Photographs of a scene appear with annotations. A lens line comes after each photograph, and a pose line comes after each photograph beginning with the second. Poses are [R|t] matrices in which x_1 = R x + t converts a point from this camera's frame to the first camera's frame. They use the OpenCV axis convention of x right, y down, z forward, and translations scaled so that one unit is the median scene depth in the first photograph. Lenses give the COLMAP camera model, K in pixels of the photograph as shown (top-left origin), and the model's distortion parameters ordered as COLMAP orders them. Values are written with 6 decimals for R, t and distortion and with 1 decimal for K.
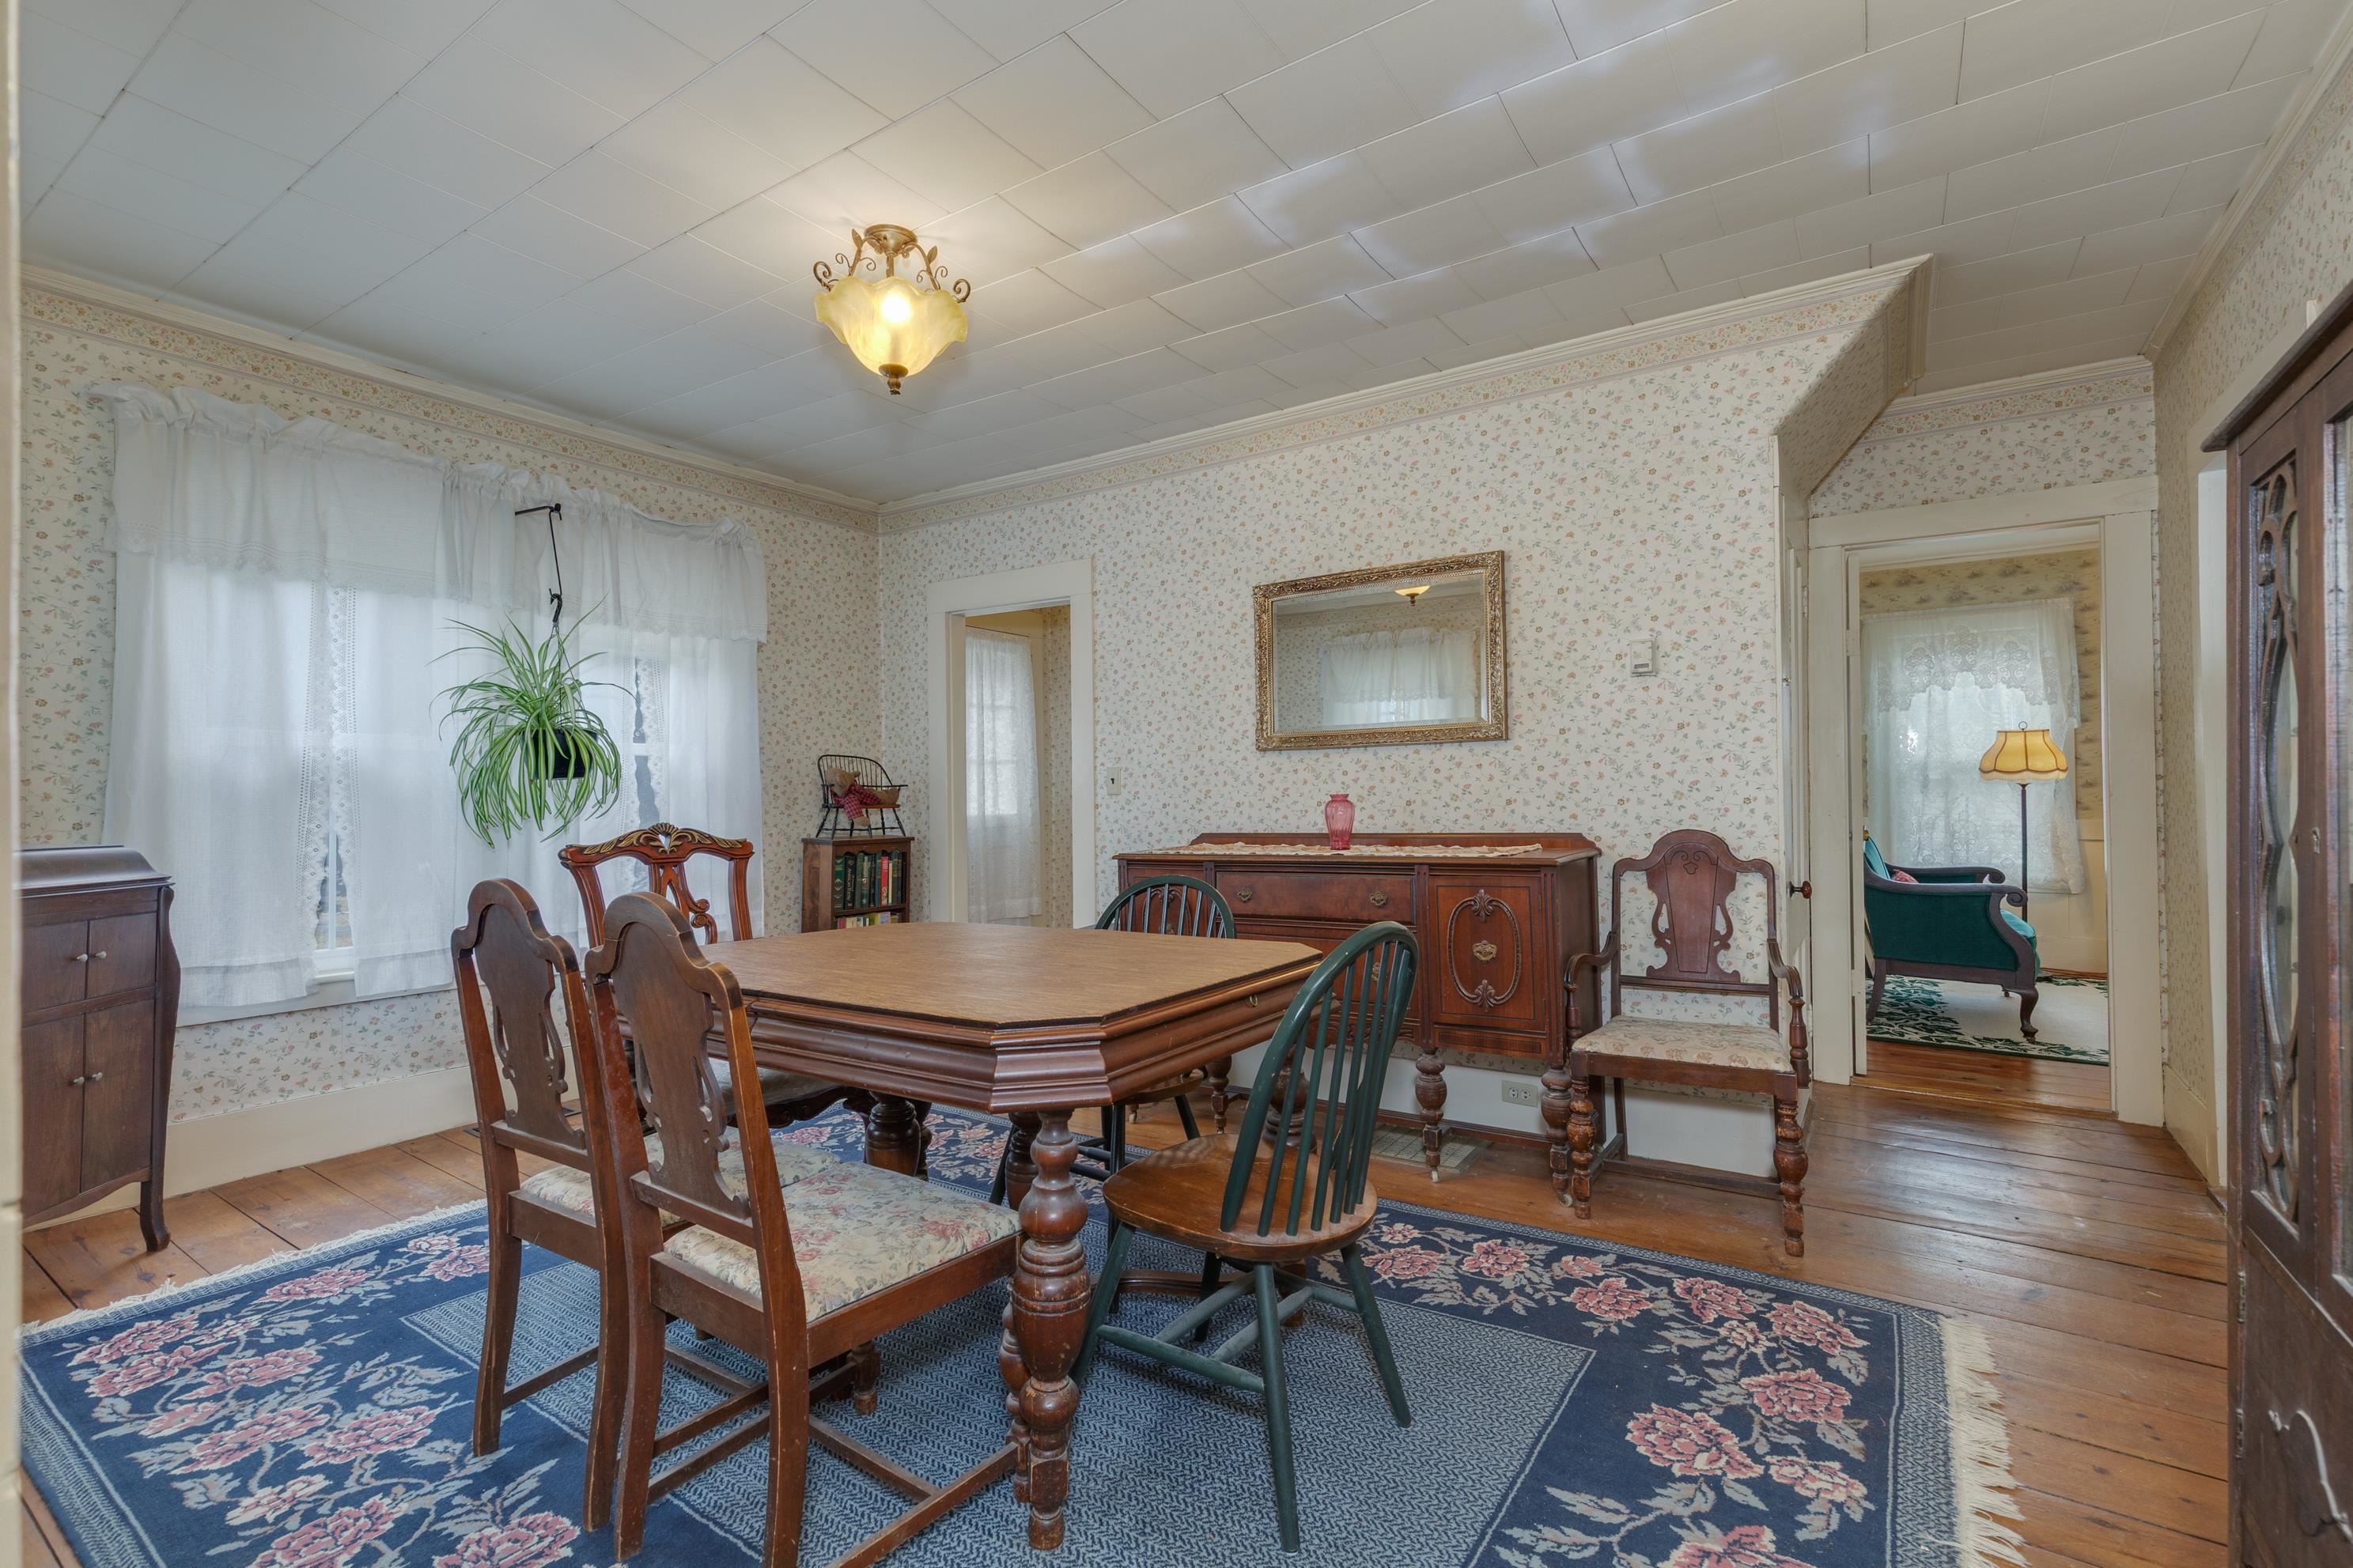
lens RADIAL K [[1043.5, 0, 1192.8], [0, 1043.5, 784.0], [0, 0, 1]] dist [0.002672, -0.000172]
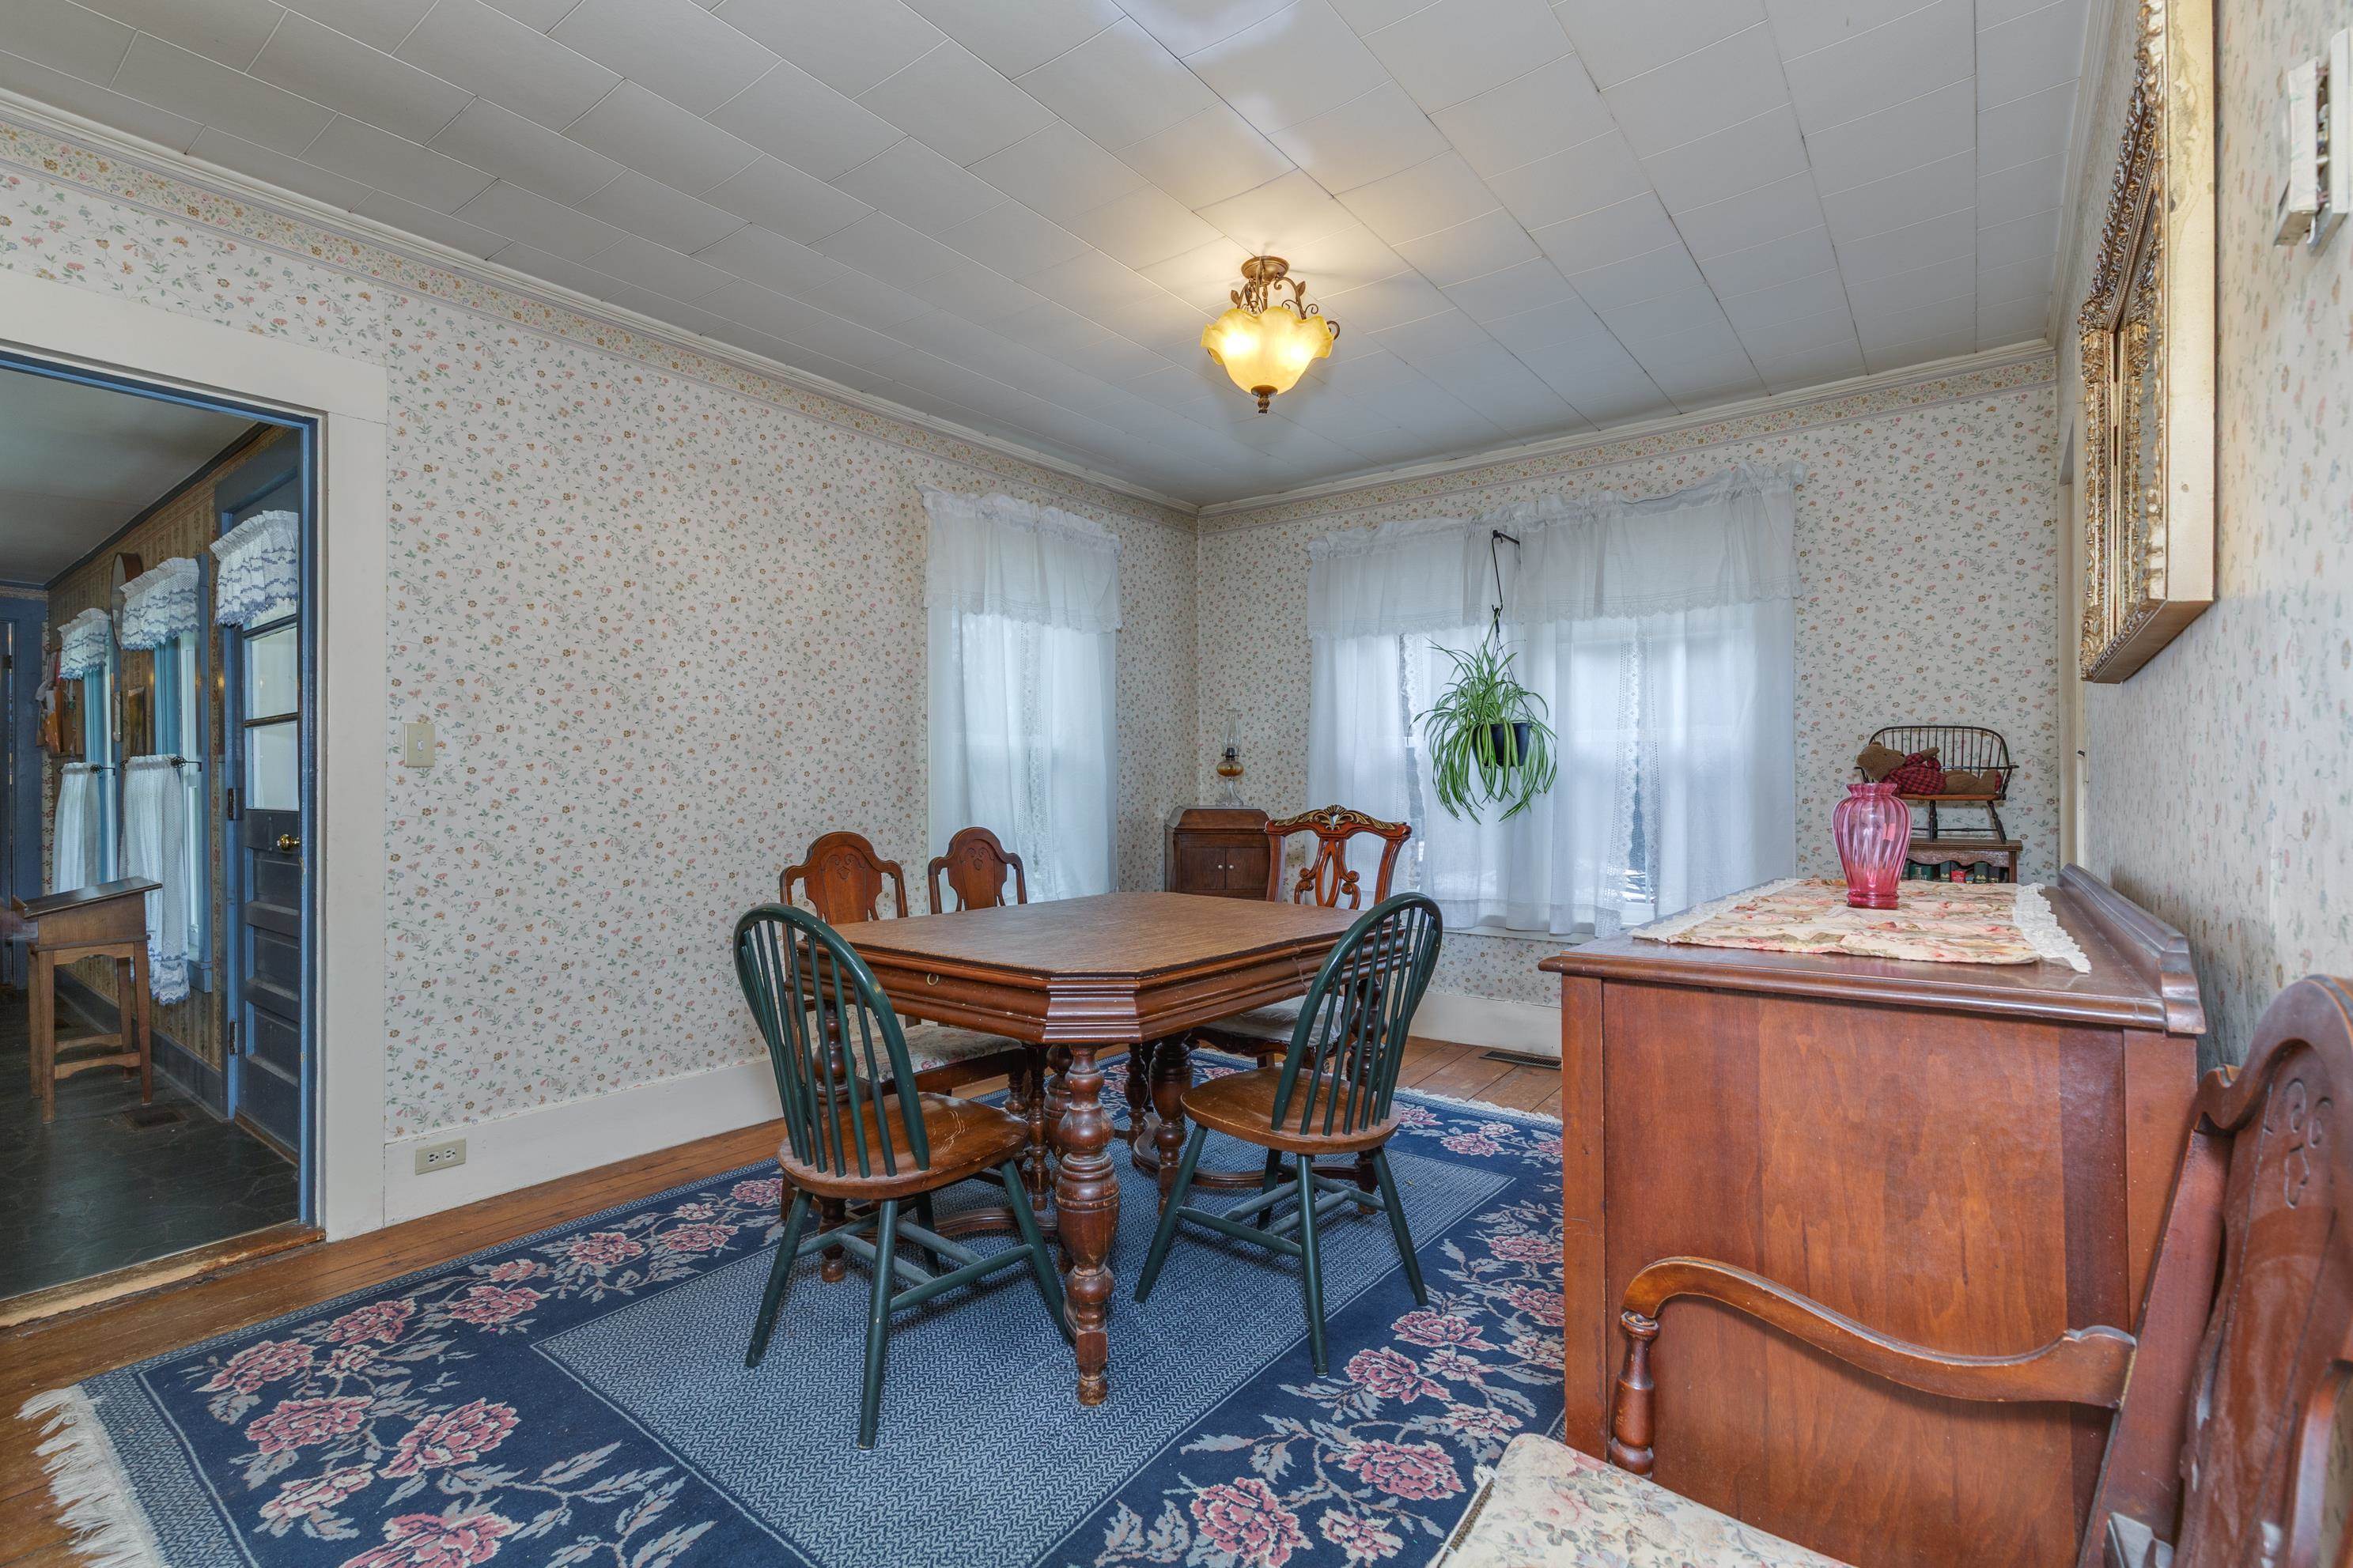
lens RADIAL K [[1094.5, 0, 1170.1], [0, 1094.5, 782.4], [0, 0, 1]] dist [0.005331, -0.000077]
pose [[-0.083498, 0.004357, -0.996498, 0.521299], [0.013330, 0.999906, 0.003255, 0.002554], [0.996419, -0.013012, -0.083548, 0.604211]]
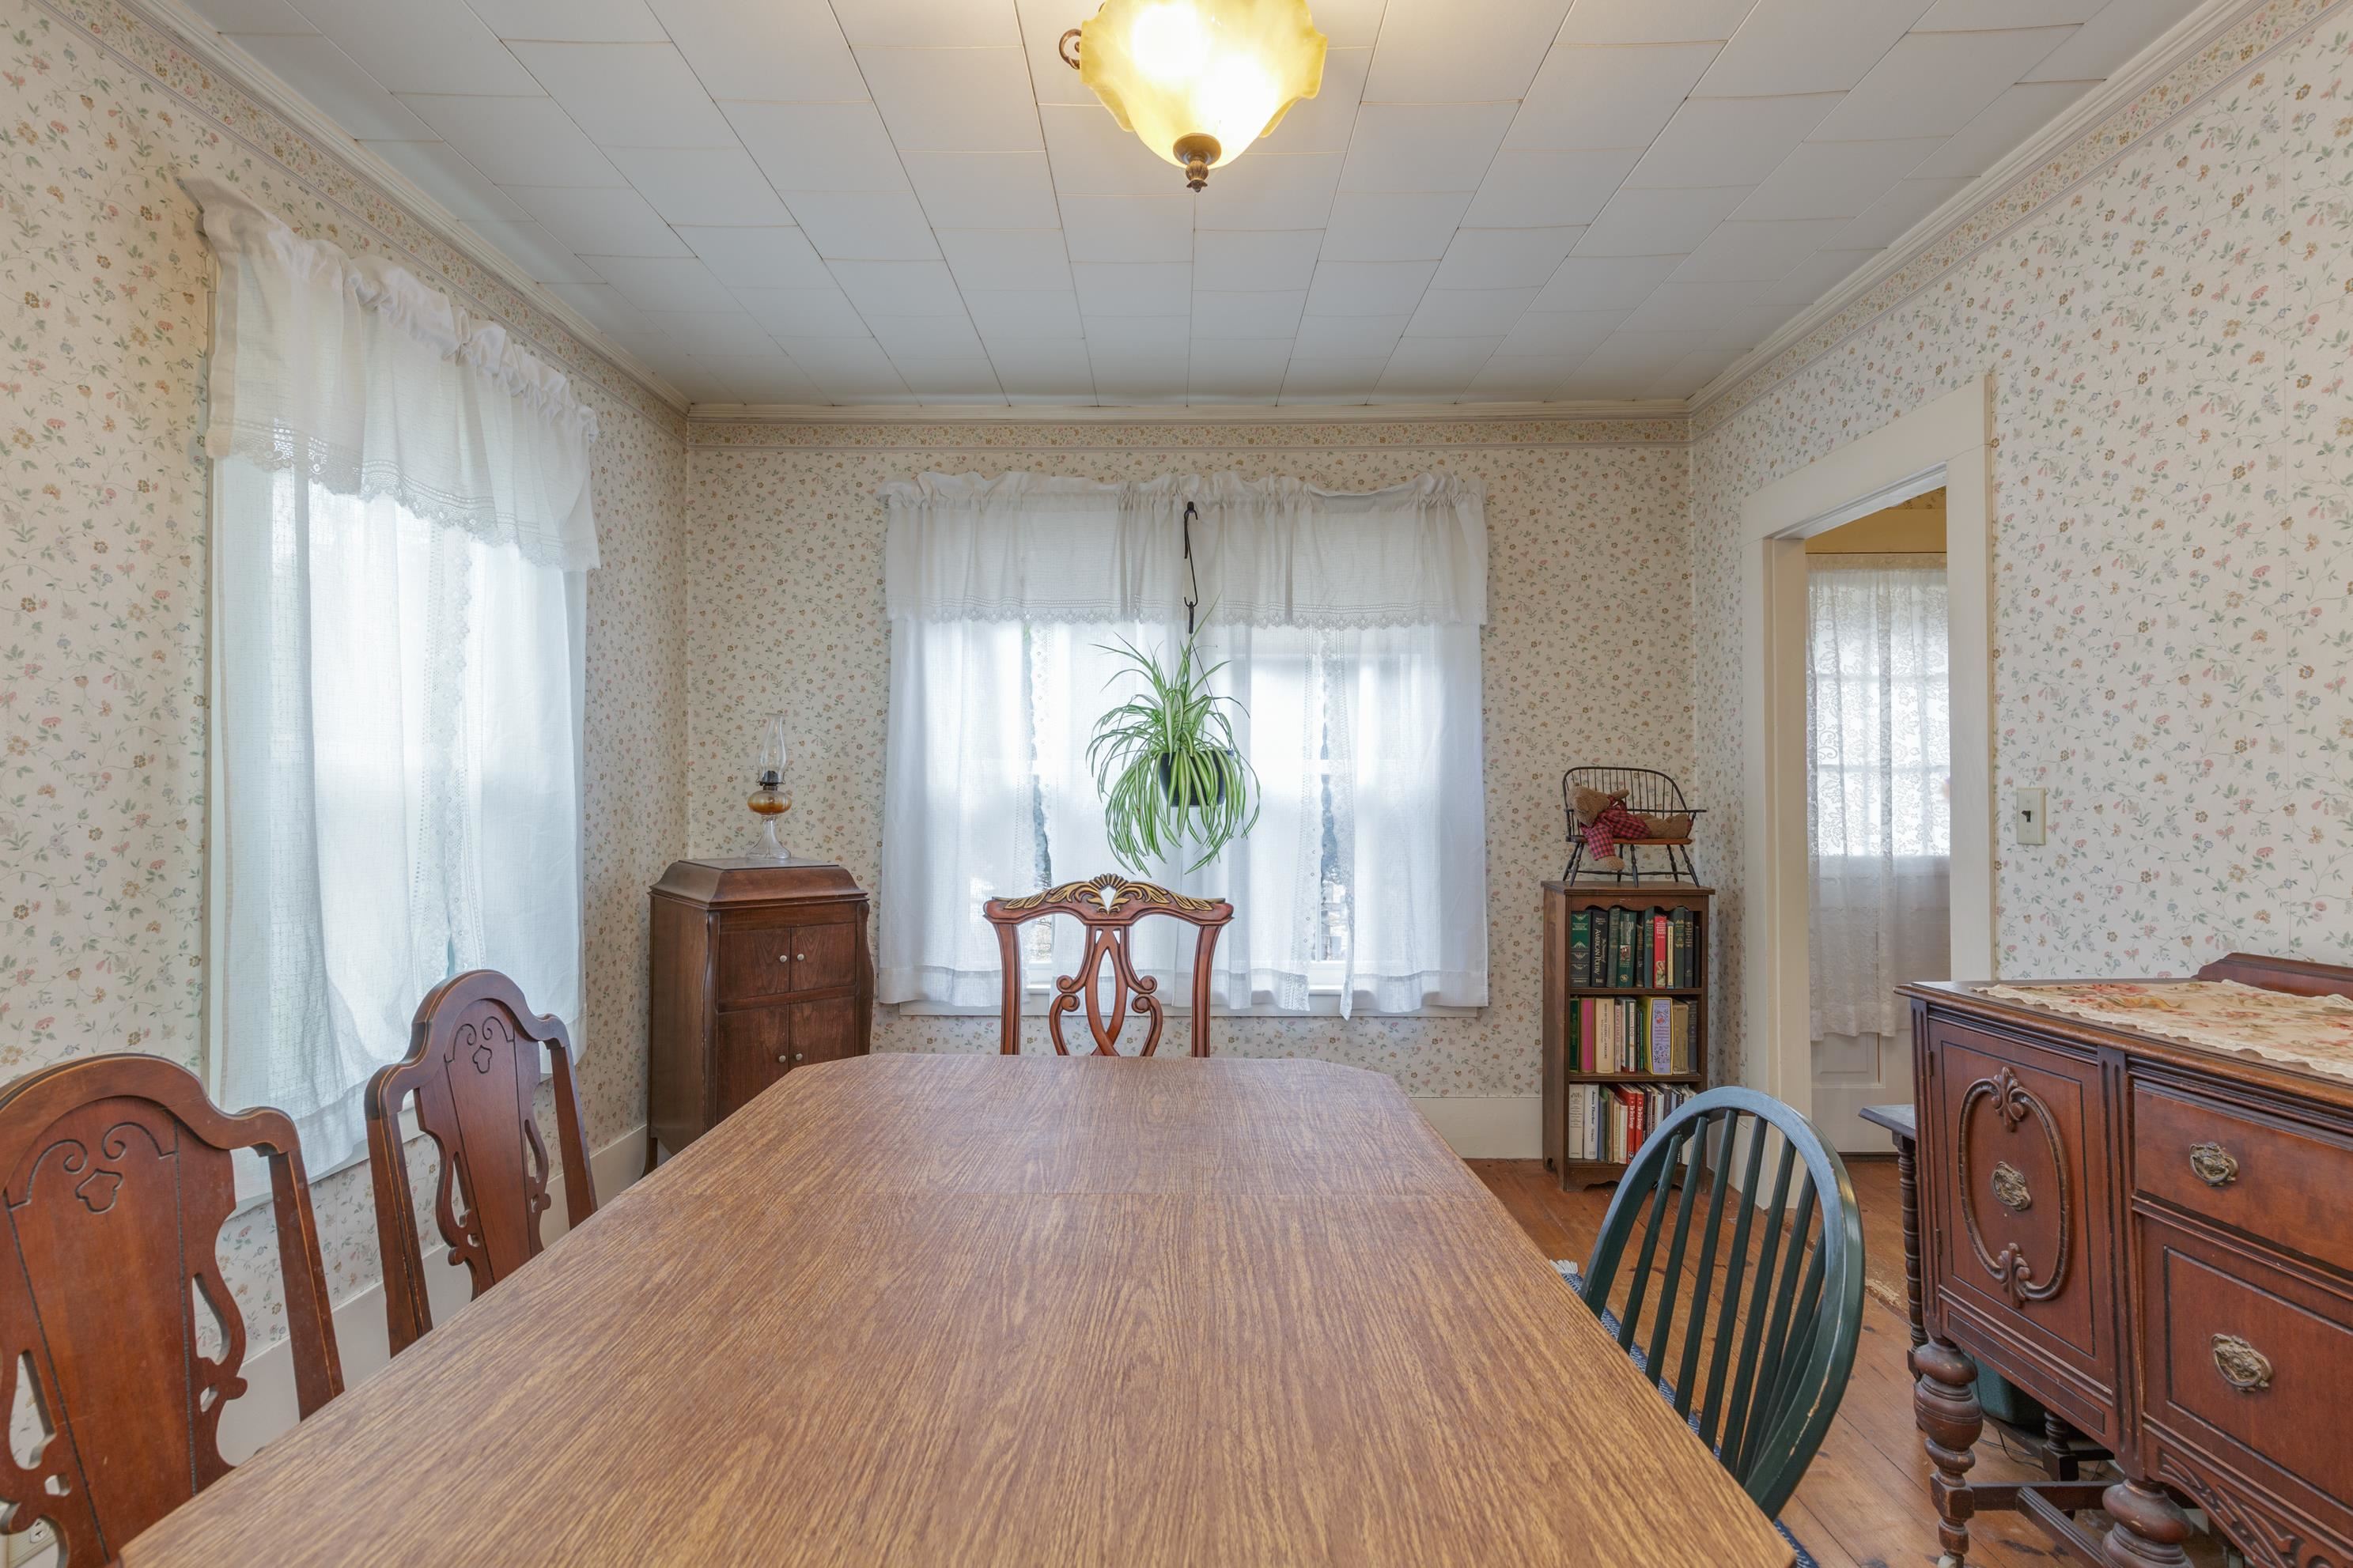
lens RADIAL K [[1069.7, 0, 1177.3], [0, 1069.7, 779.4], [0, 0, 1]] dist [0.007387, -0.001257]
pose [[0.539018, -0.003397, -0.842287, 0.135881], [0.004773, 0.999988, -0.000978, -0.022085], [0.842280, -0.003493, 0.539028, 0.401022]]
